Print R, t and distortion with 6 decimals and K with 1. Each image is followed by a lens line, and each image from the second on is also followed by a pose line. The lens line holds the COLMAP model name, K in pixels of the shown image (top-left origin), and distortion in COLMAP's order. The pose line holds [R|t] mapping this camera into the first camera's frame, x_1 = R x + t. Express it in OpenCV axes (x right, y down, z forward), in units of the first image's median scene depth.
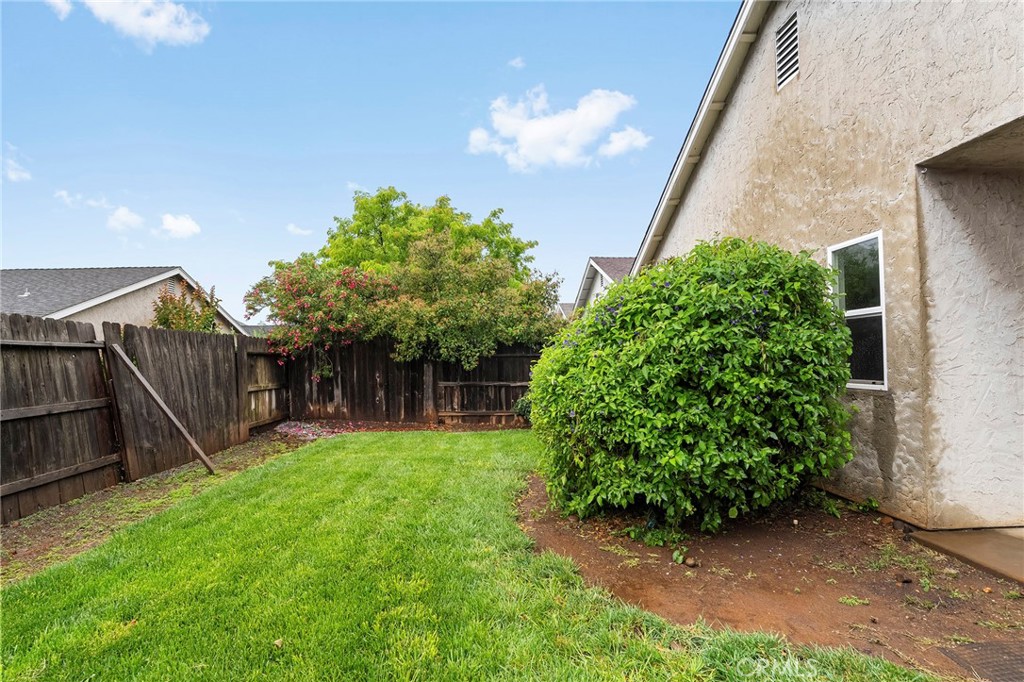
lens RADIAL K [[496.6, 0, 513.2], [0, 496.6, 339.8], [0, 0, 1]] dist [-0.000818, -0.000252]
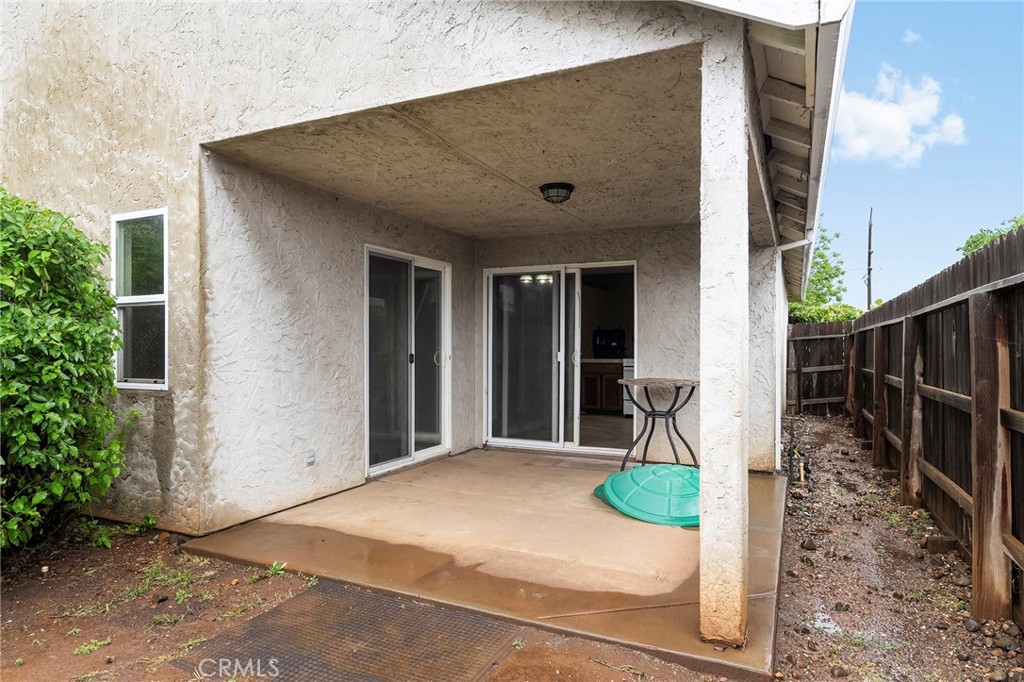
lens RADIAL K [[621.1, 0, 512.2], [0, 621.1, 346.7], [0, 0, 1]] dist [0.003293, -0.000293]
pose [[0.476719, 0.017429, 0.878883, 0.078202], [-0.041475, 0.999136, 0.002683, -0.003830], [-0.878077, -0.037731, 0.477030, -0.072215]]
